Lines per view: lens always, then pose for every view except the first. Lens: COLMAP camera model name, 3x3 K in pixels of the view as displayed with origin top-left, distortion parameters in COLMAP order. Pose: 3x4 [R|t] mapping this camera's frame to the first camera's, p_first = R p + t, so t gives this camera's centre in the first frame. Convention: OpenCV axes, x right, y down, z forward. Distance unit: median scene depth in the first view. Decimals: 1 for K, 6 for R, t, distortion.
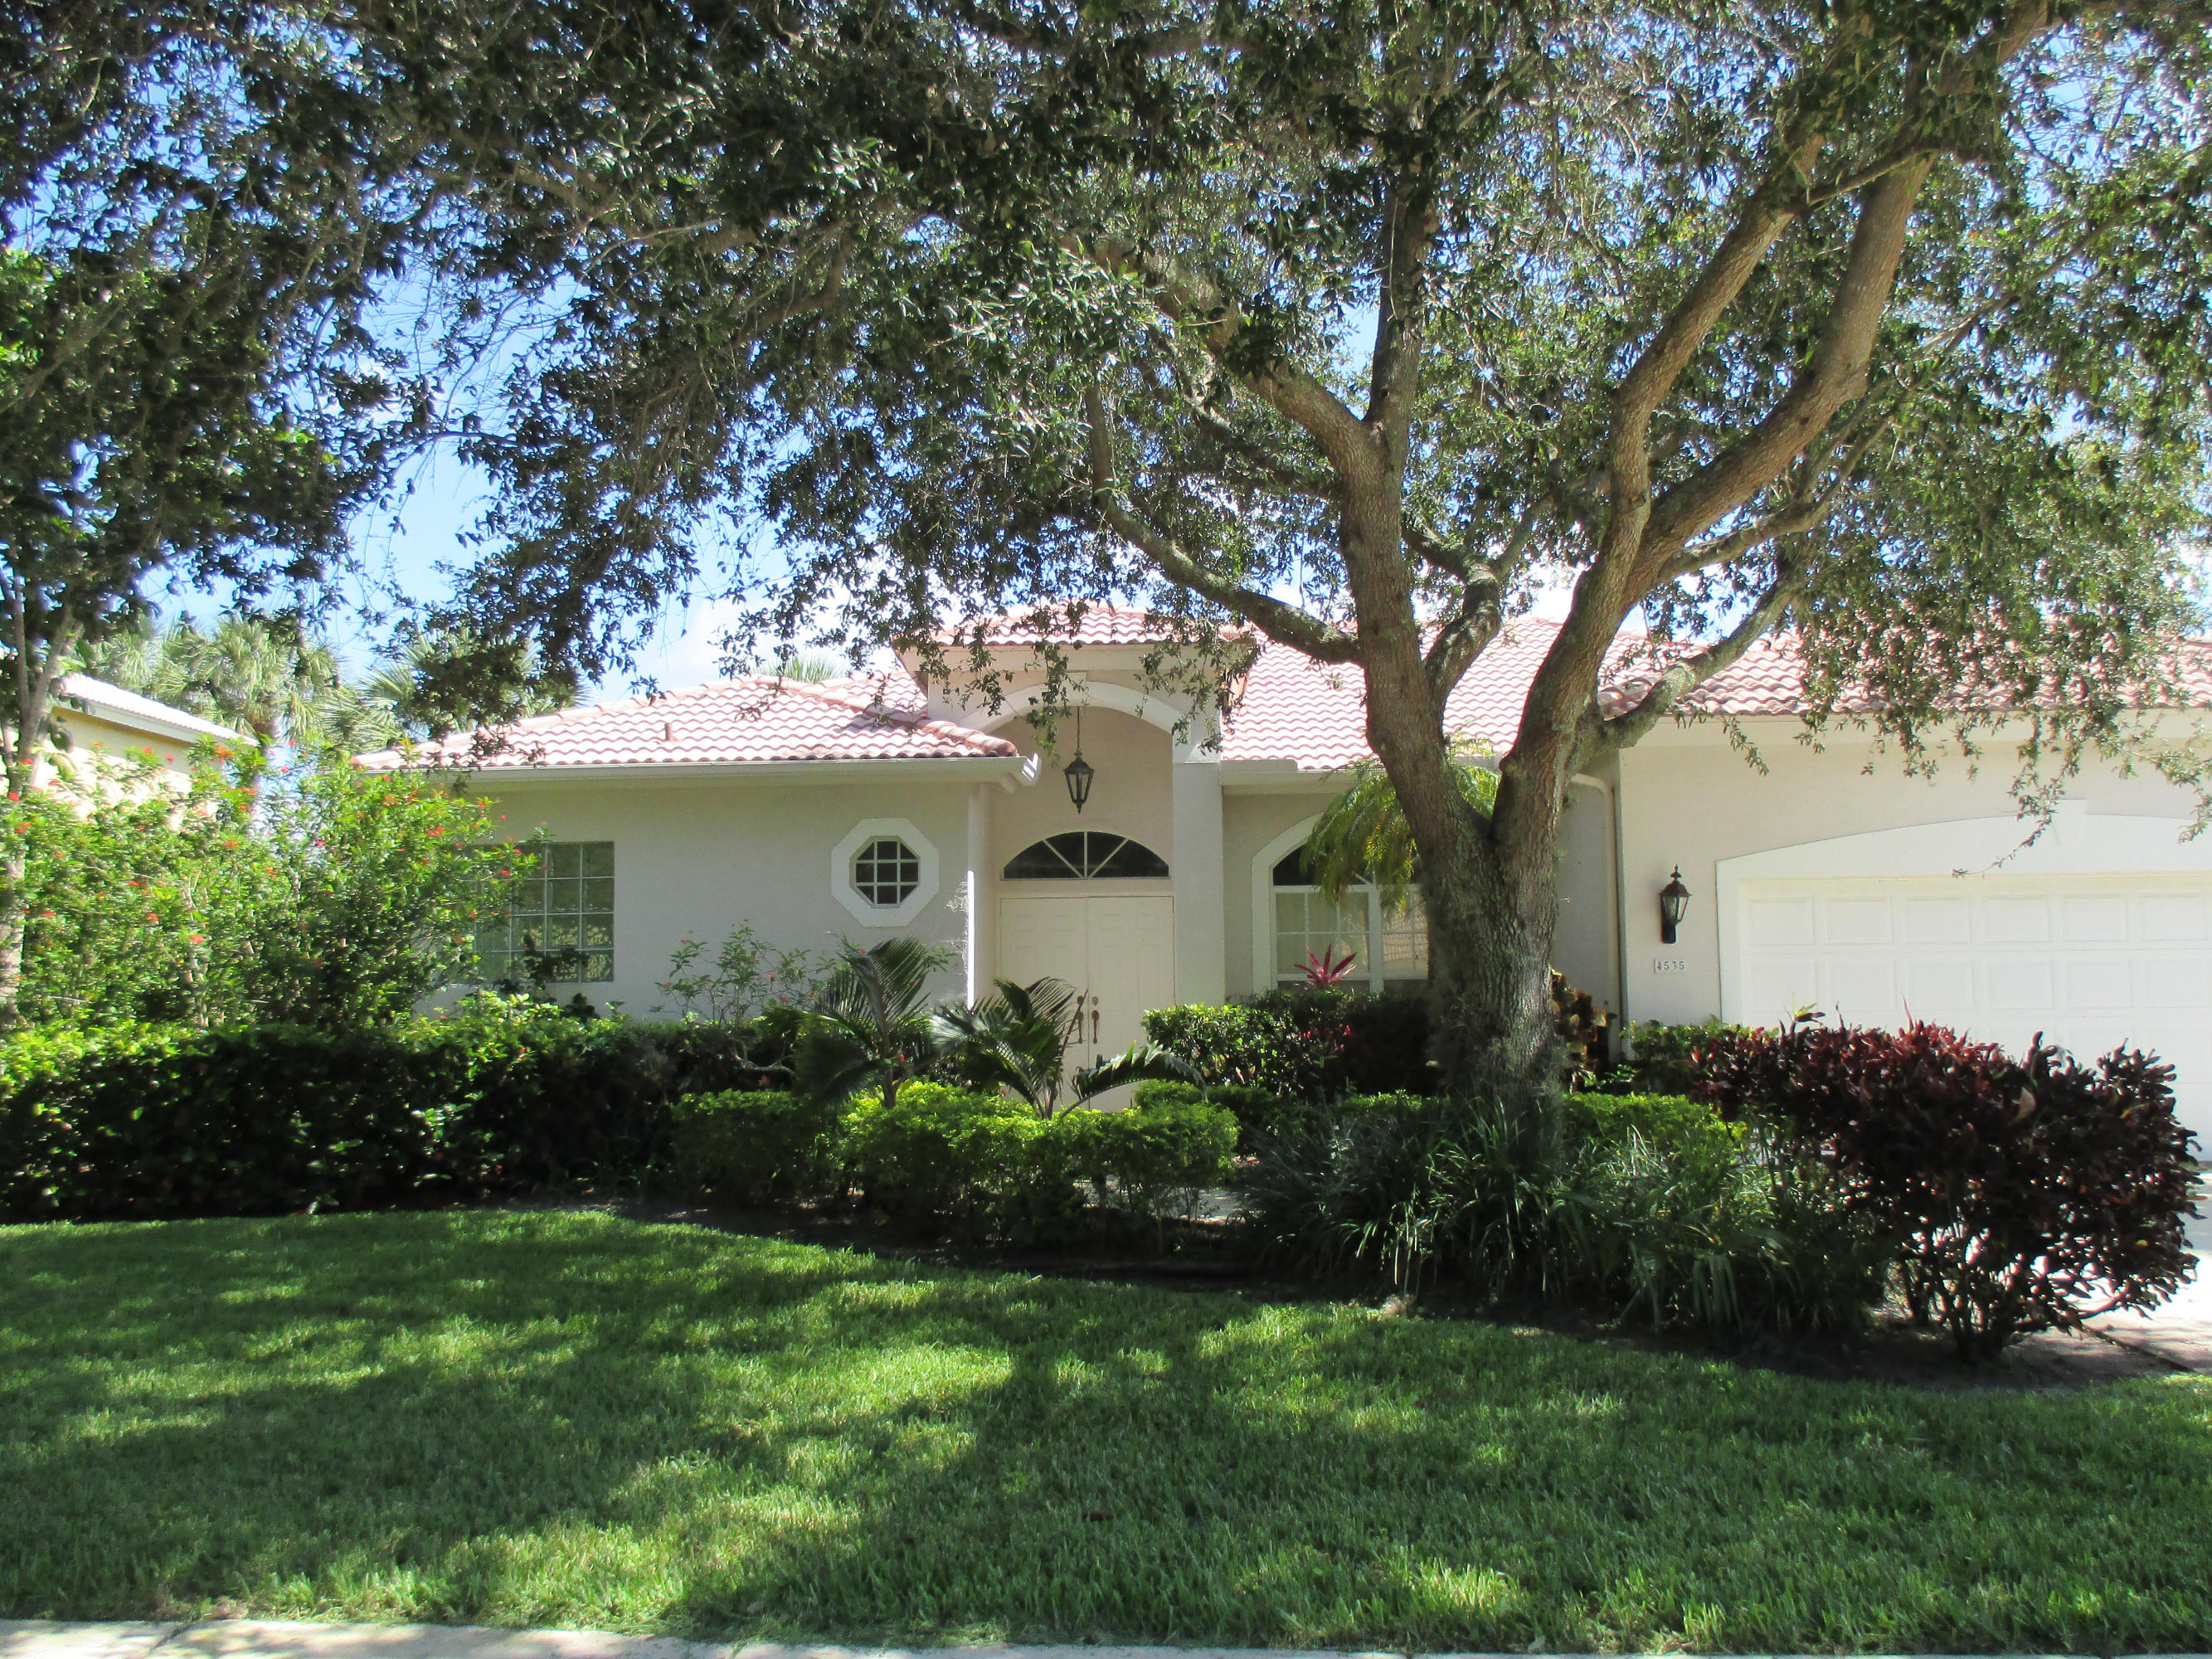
lens RADIAL K [[1855.4, 0, 1107.2], [0, 1855.4, 828.0], [0, 0, 1]] dist [-0.033458, 0.017335]
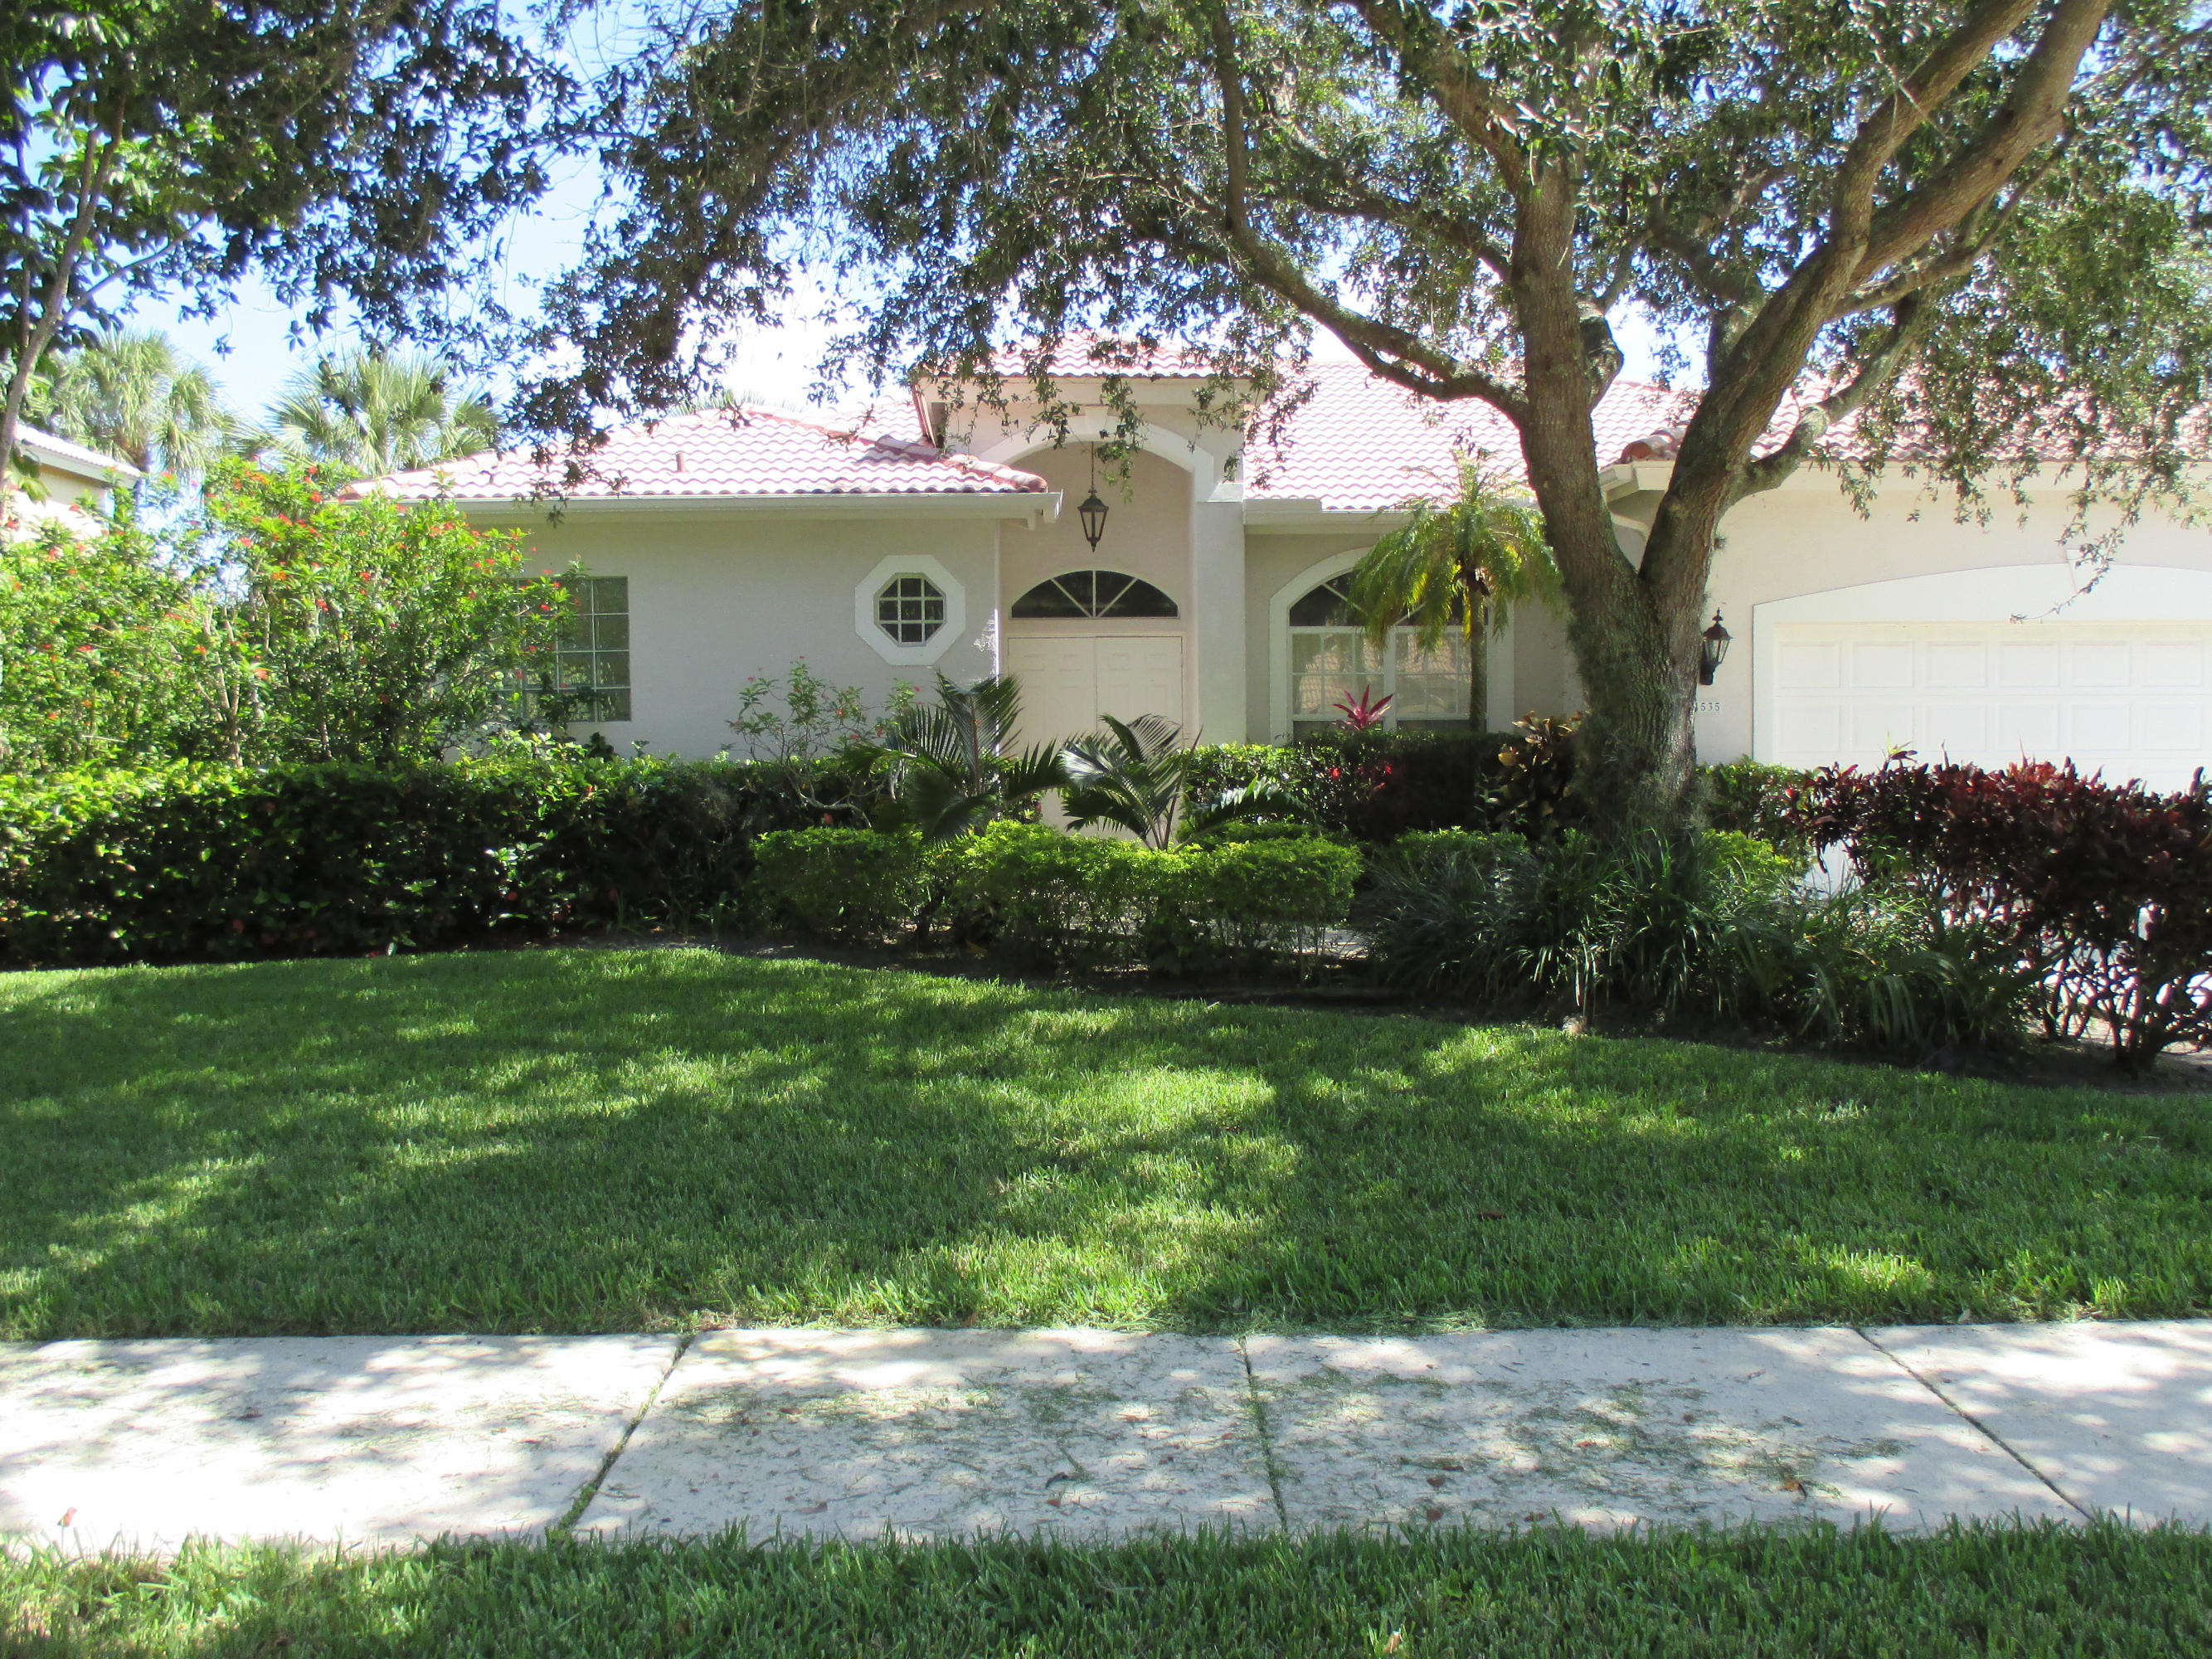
lens RADIAL K [[1855.4, 0, 1110.8], [0, 1855.4, 839.8], [0, 0, 1]] dist [-0.033458, 0.017335]
pose [[0.996483, -0.002812, 0.083749, -0.134339], [-0.009179, 0.989760, 0.142445, 0.004736], [-0.083292, -0.142713, 0.986253, 0.002140]]
